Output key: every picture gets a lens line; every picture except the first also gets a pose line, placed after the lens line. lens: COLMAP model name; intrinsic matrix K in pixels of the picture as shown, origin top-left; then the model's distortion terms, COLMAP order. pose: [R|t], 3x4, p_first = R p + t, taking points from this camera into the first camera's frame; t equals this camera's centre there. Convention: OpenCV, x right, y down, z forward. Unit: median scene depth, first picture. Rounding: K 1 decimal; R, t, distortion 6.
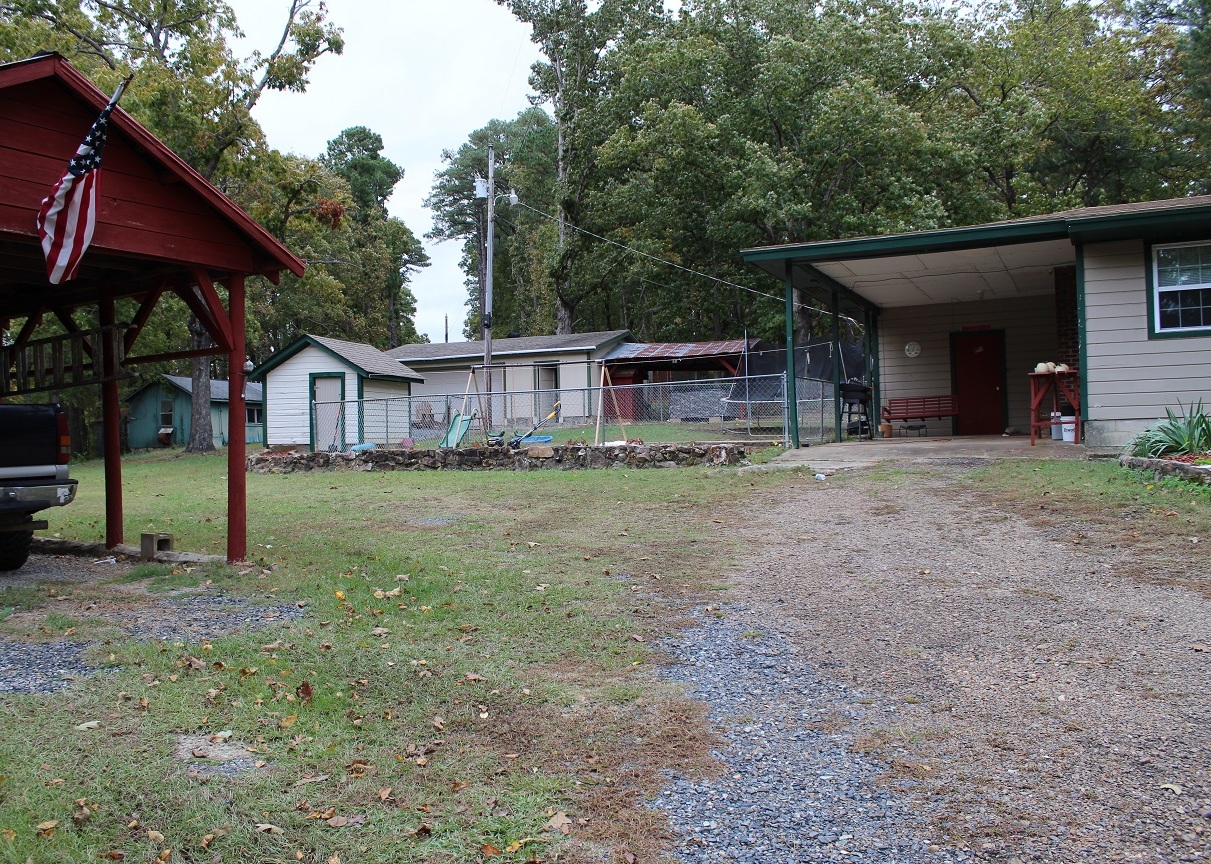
lens RADIAL K [[1040.0, 0, 605.5], [0, 1040.0, 432.0], [0, 0, 1]] dist [-0.178088, 0.195581]
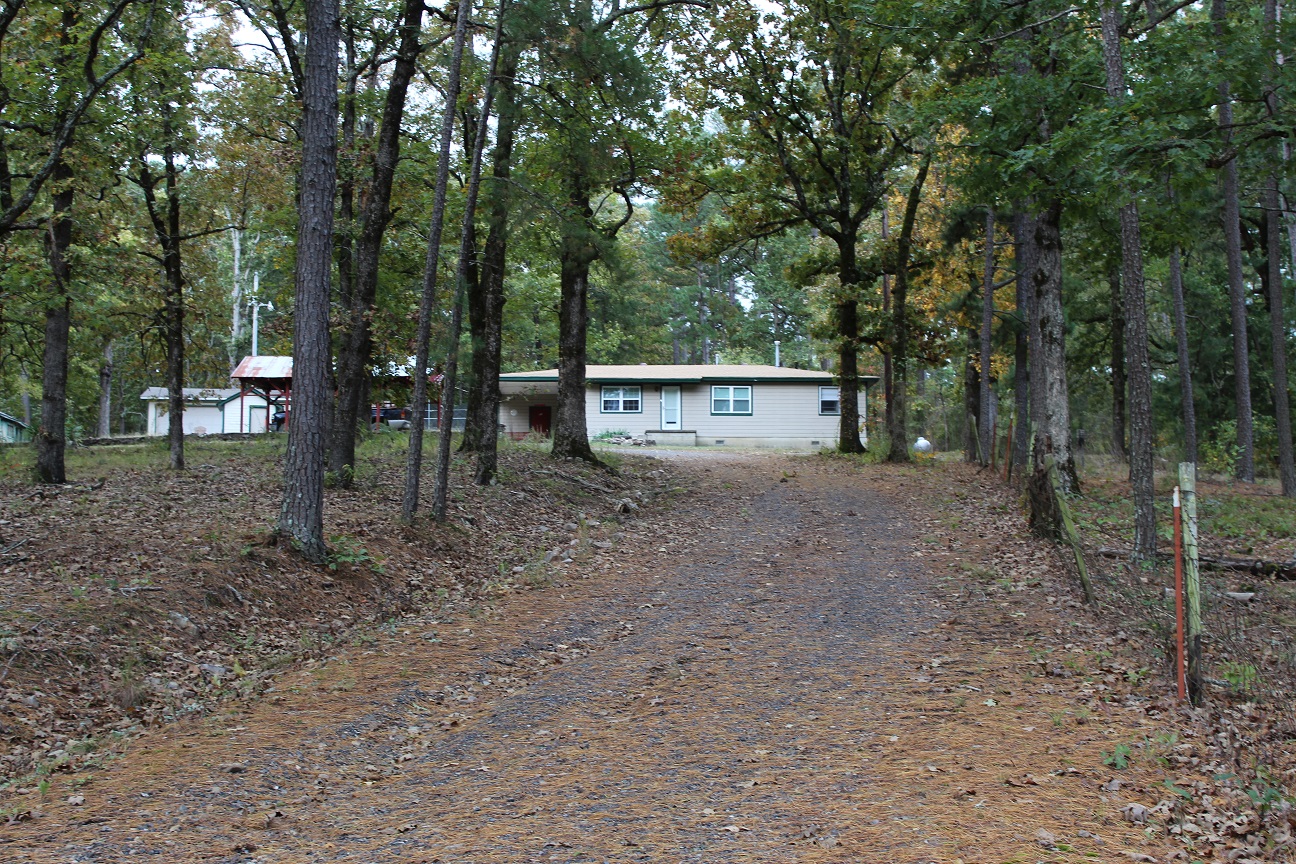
lens RADIAL K [[1816.7, 0, 648.0], [0, 1816.7, 432.0], [0, 0, 1]] dist [-0.002792, -0.001406]
pose [[0.877717, 0.065651, 0.474660, -1.987732], [-0.032508, 0.996446, -0.077707, 0.394078], [-0.478075, 0.052774, 0.876732, -3.983630]]
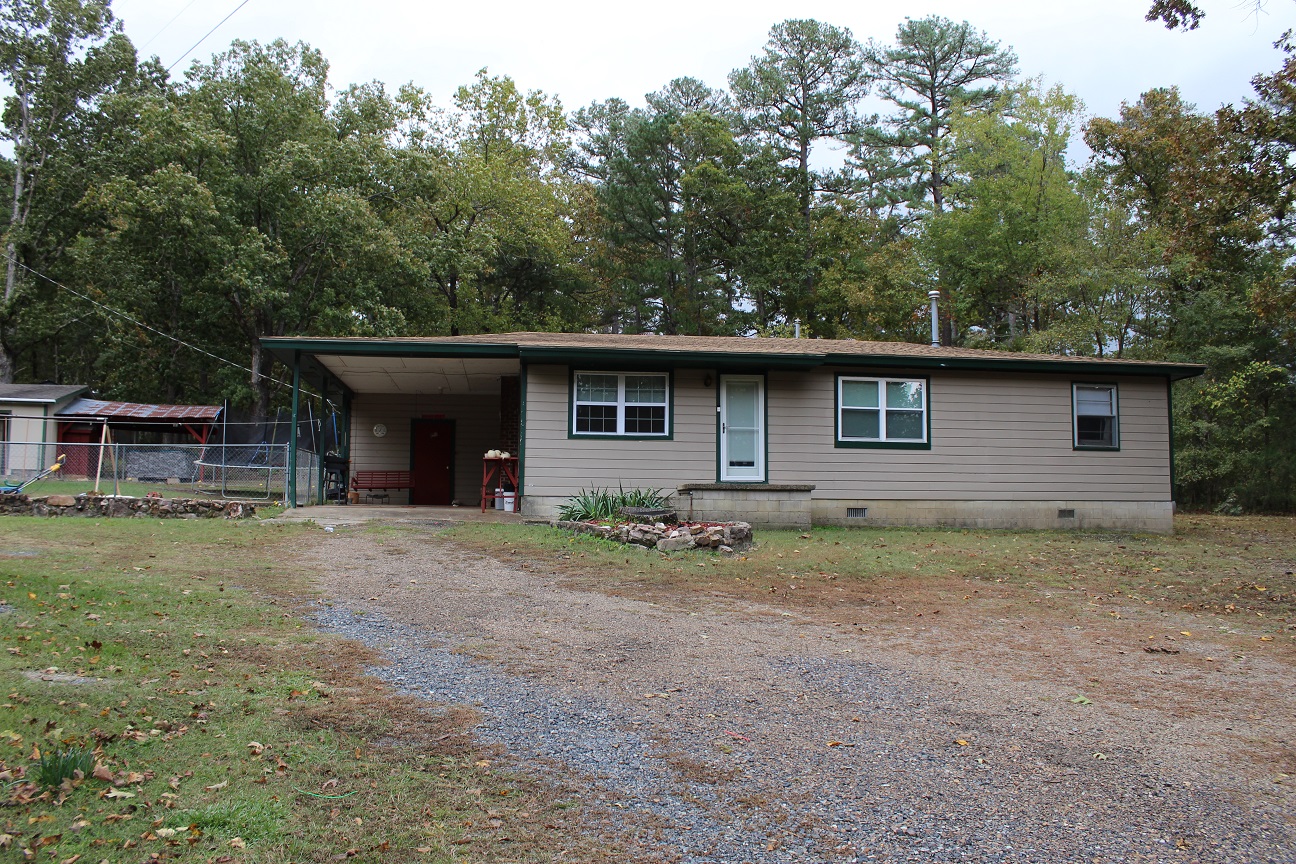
lens RADIAL K [[1030.8, 0, 648.0], [0, 1030.8, 432.0], [0, 0, 1]] dist [-0.007758, -0.003264]
pose [[0.826305, 0.081233, 0.557335, -0.143582], [-0.041217, 0.995613, -0.084004, 0.011499], [-0.561713, 0.046441, 0.826028, -0.210267]]
